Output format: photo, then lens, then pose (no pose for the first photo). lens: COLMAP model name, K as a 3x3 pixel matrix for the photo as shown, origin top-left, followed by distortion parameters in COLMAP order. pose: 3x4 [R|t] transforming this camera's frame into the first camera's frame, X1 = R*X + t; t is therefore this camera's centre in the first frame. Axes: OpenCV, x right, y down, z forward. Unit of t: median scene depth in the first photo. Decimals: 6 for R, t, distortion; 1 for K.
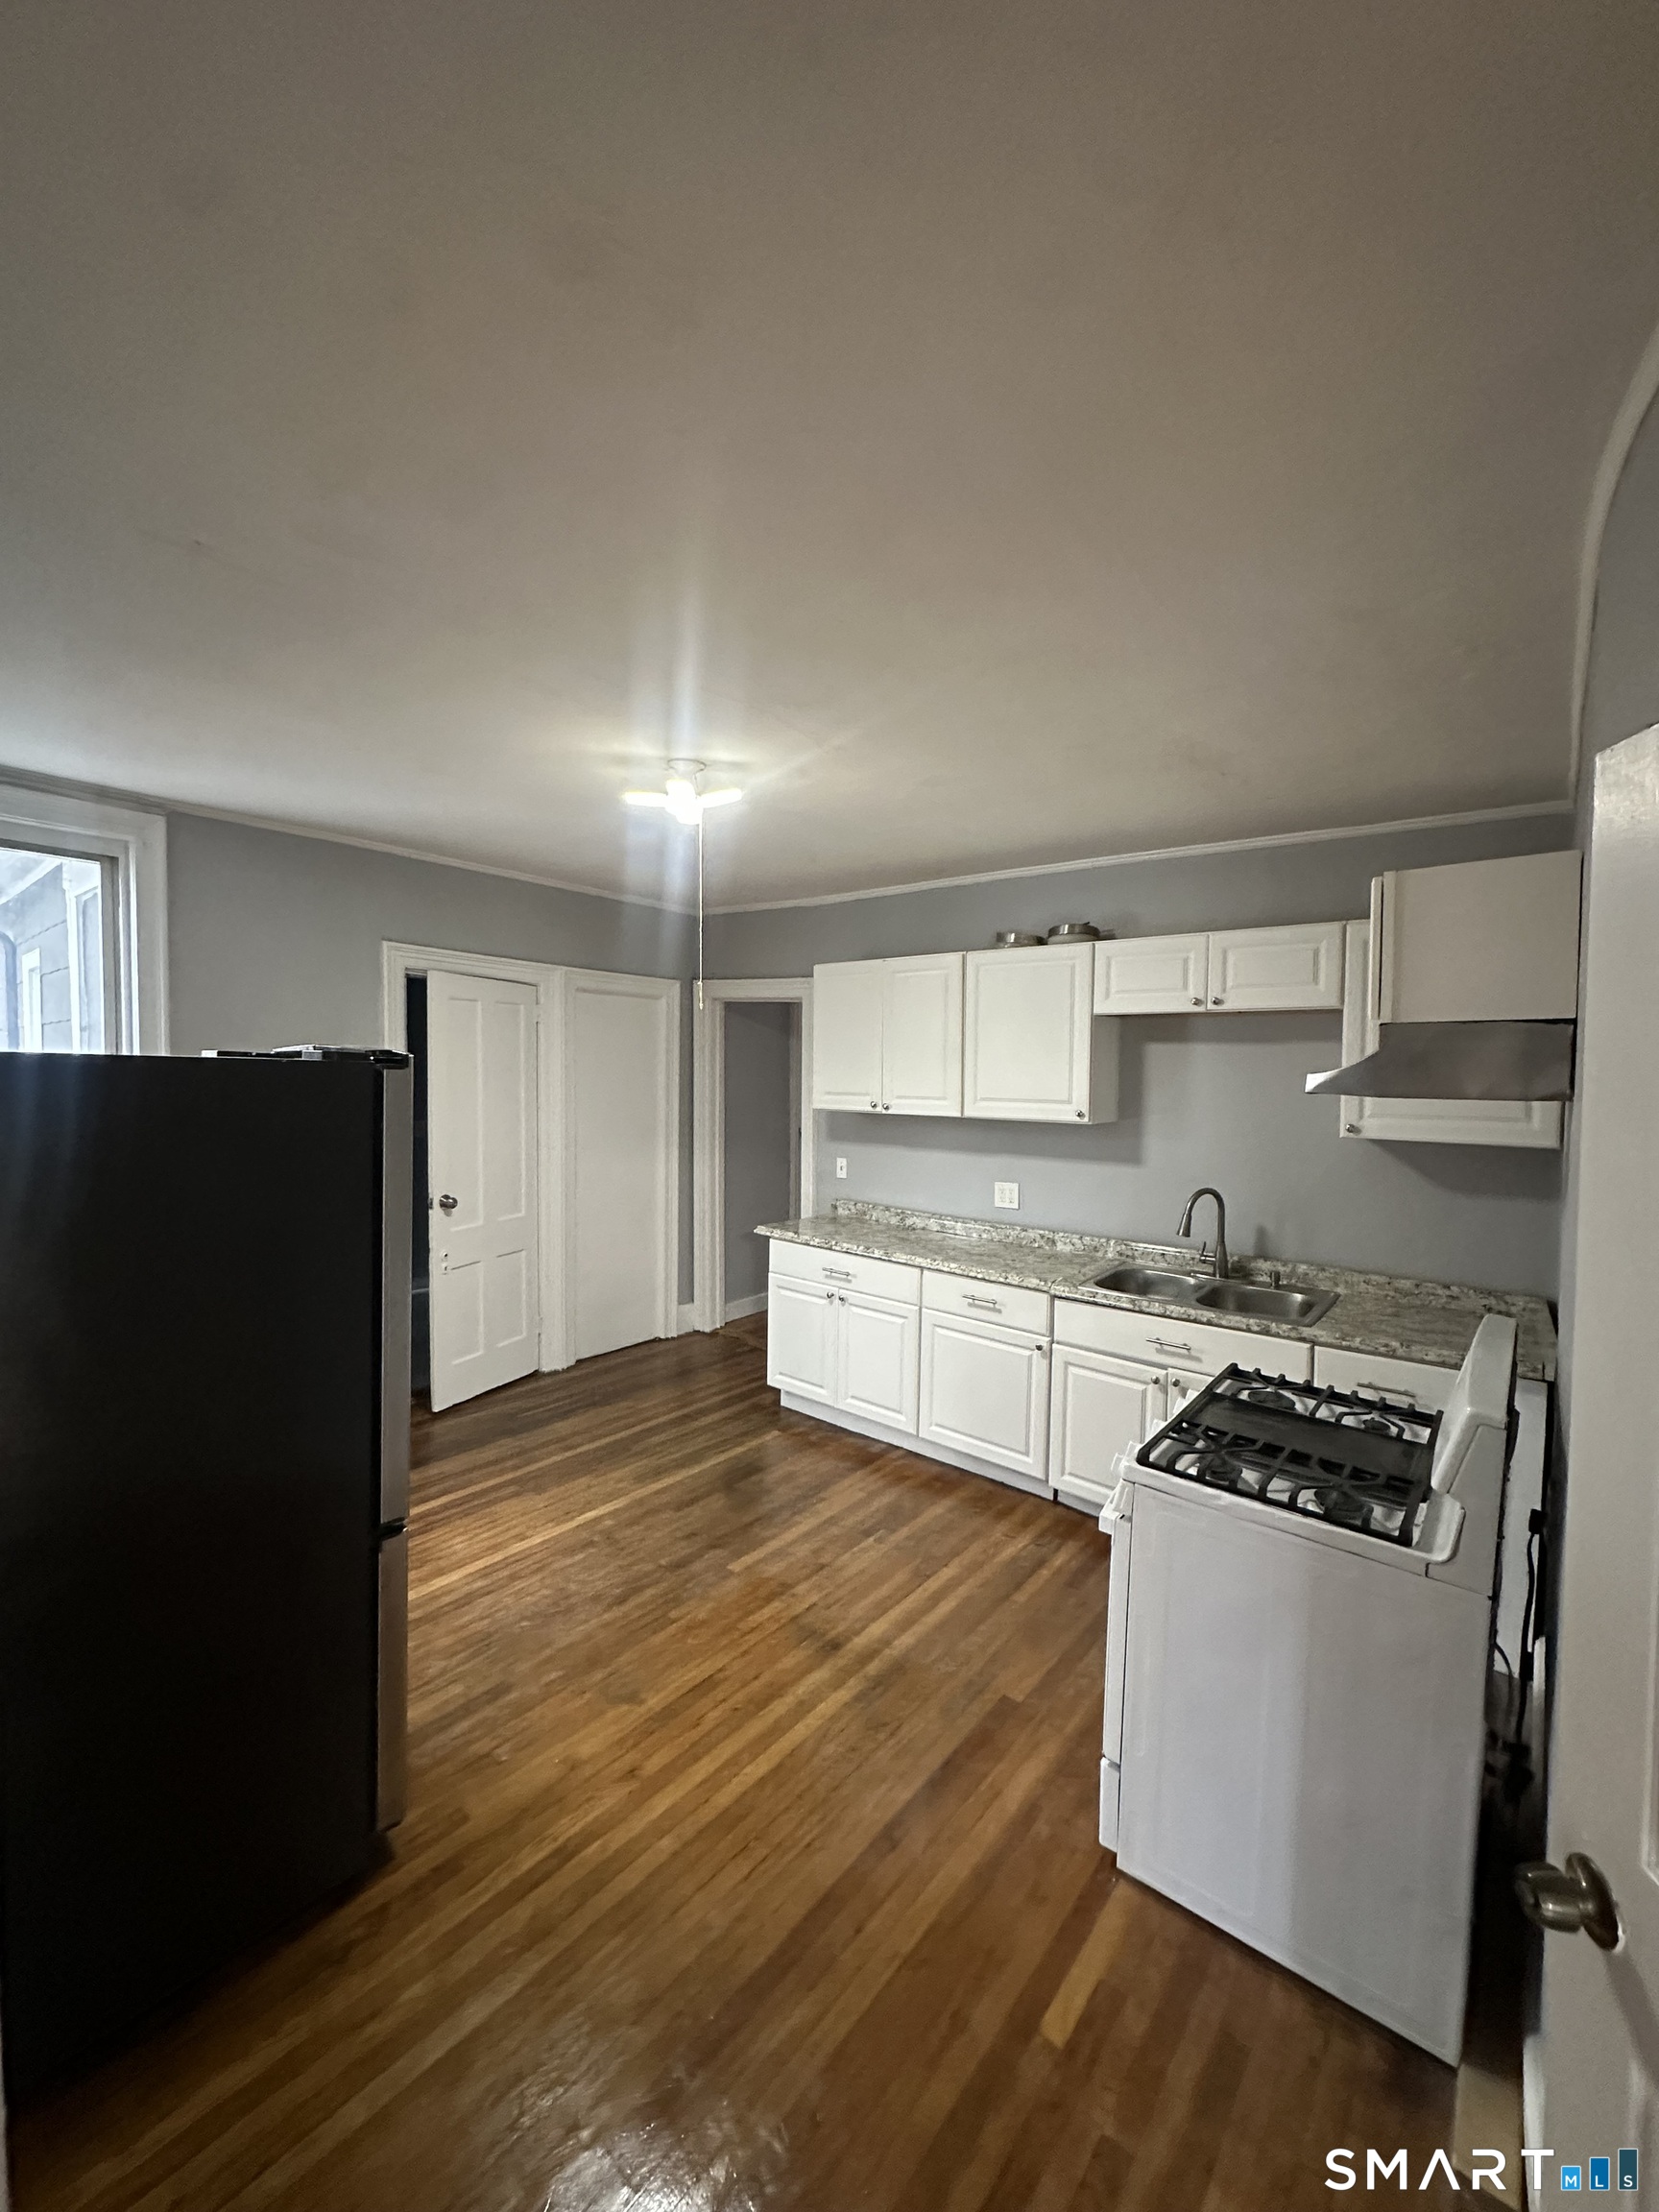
lens RADIAL K [[882.8, 0, 829.5], [0, 882.8, 1106.0], [0, 0, 1]] dist [-0.001736, -0.000163]
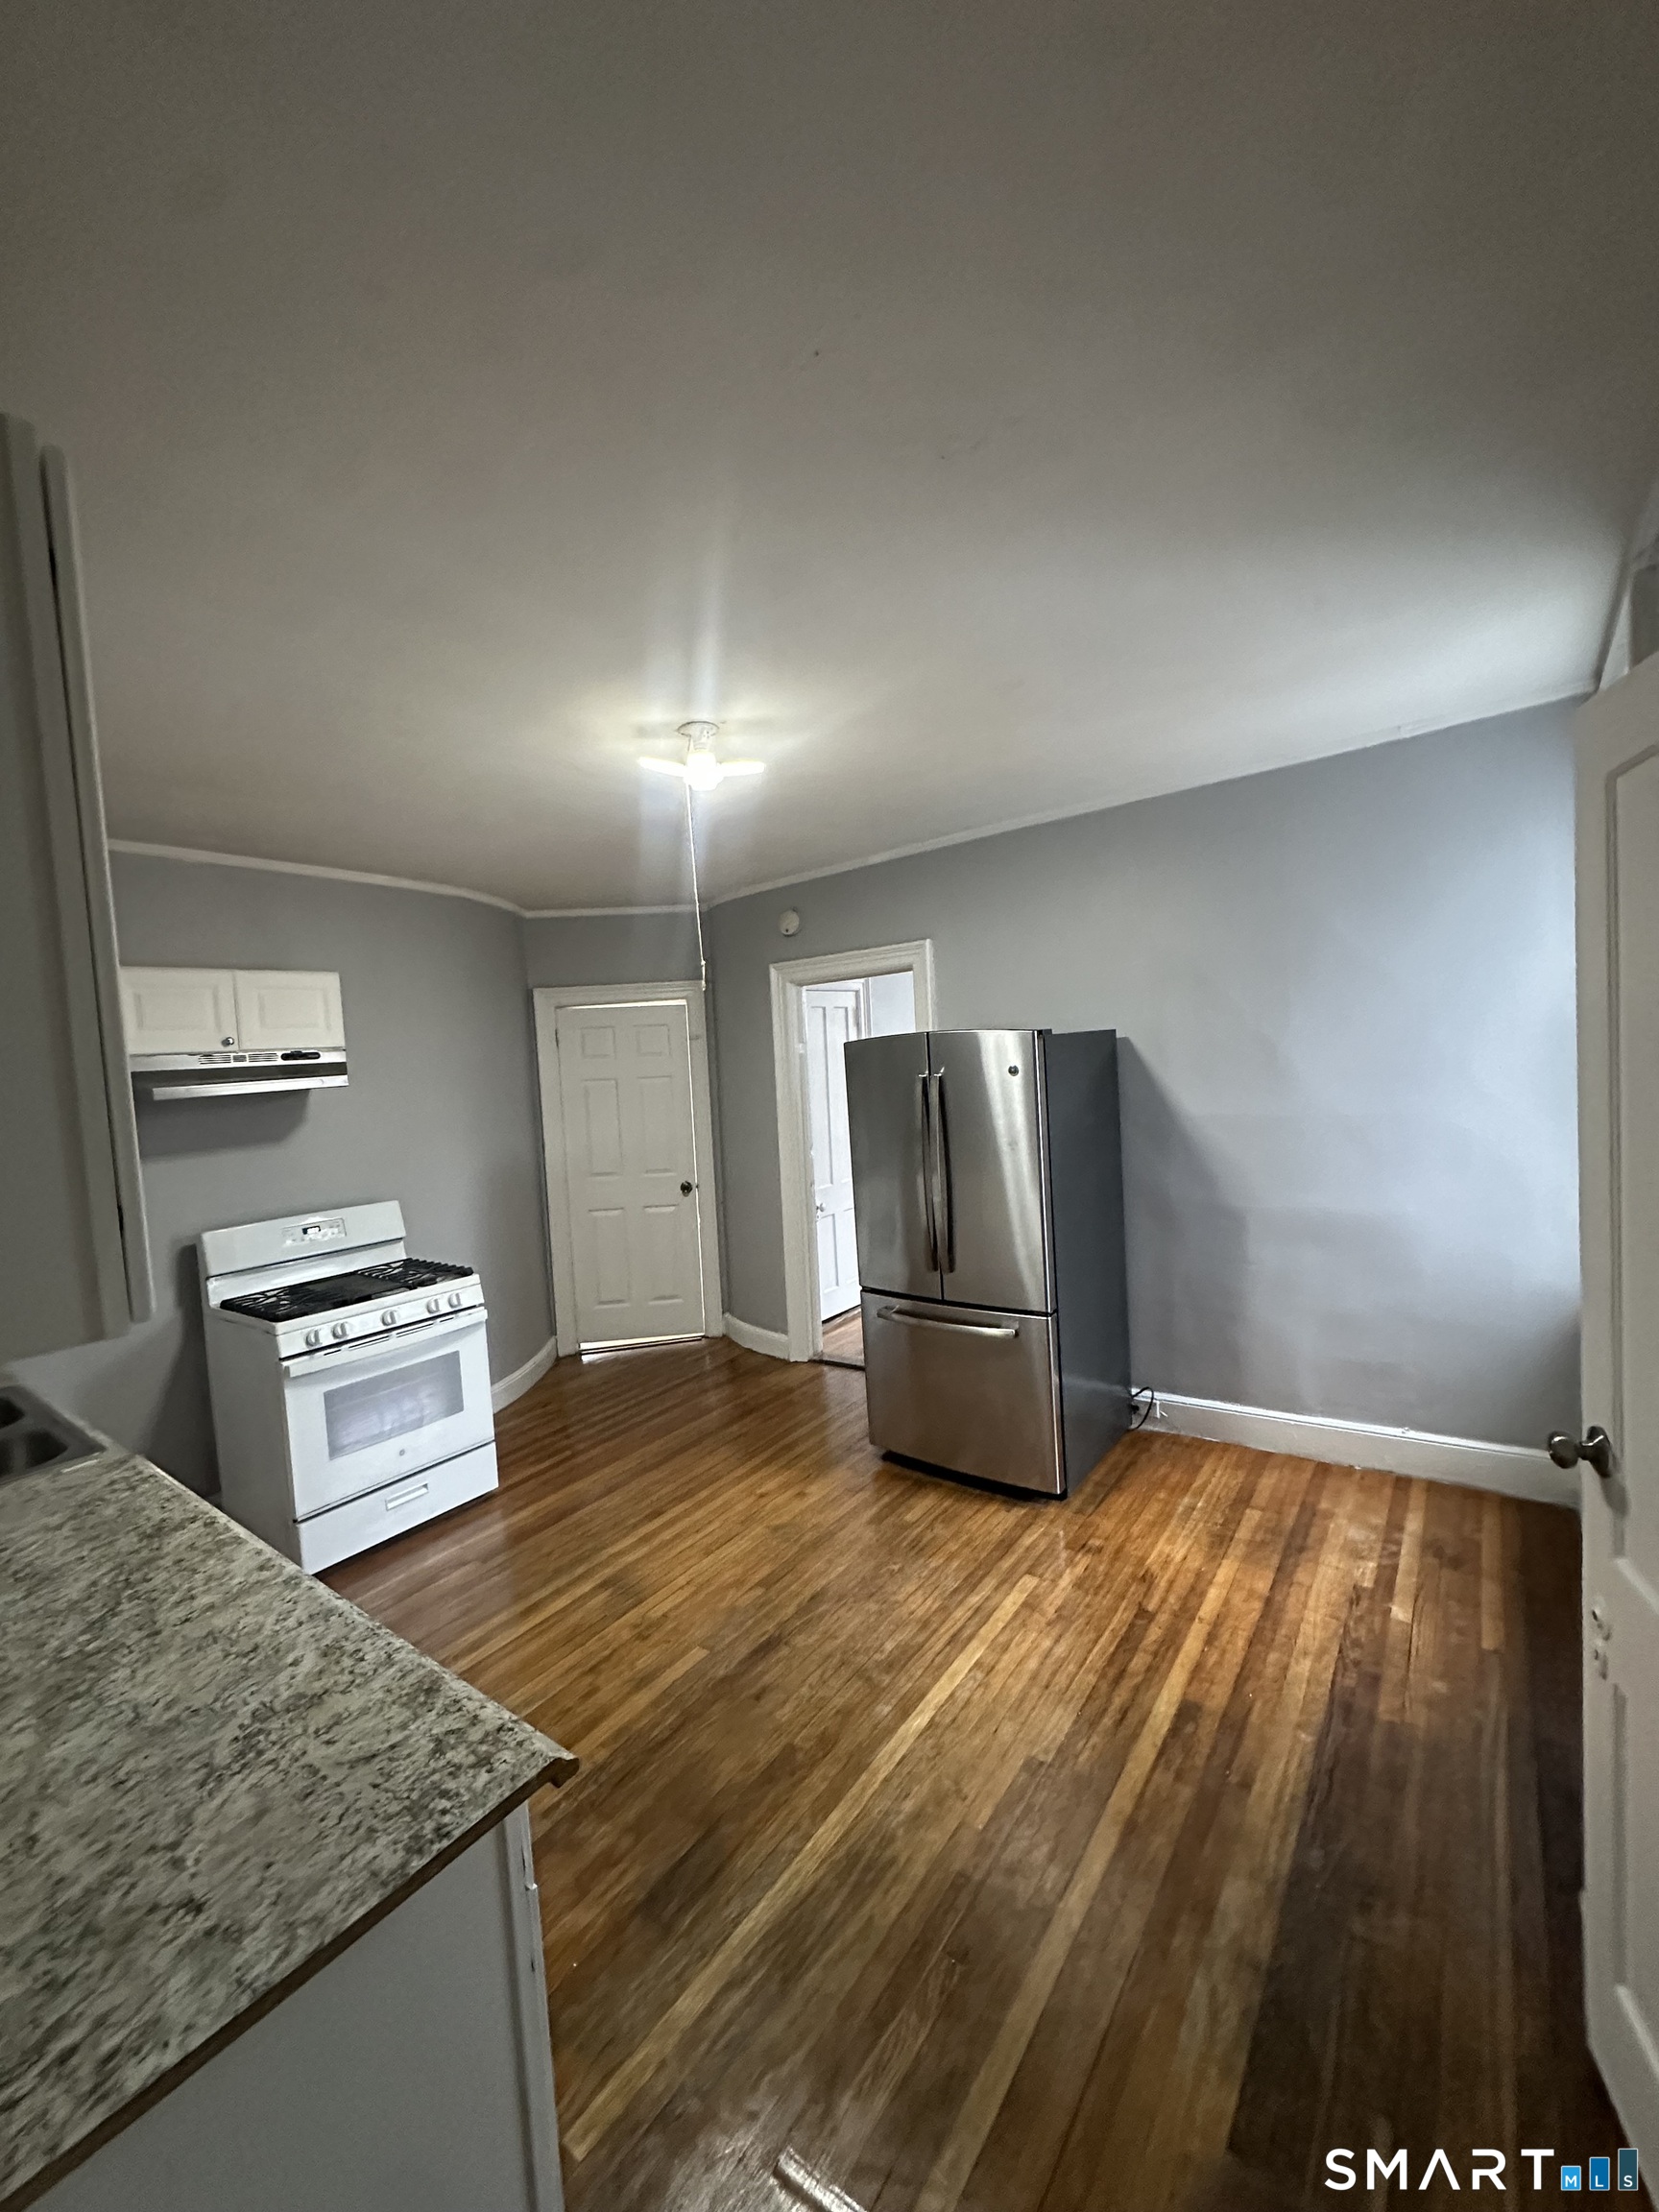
lens RADIAL K [[882.8, 0, 829.5], [0, 882.8, 1106.0], [0, 0, 1]] dist [-0.001736, -0.000163]
pose [[-0.997852, 0.046604, -0.046043, -0.227204], [0.042314, 0.995031, 0.090122, -0.066452], [0.050014, 0.087980, -0.994866, 1.879107]]
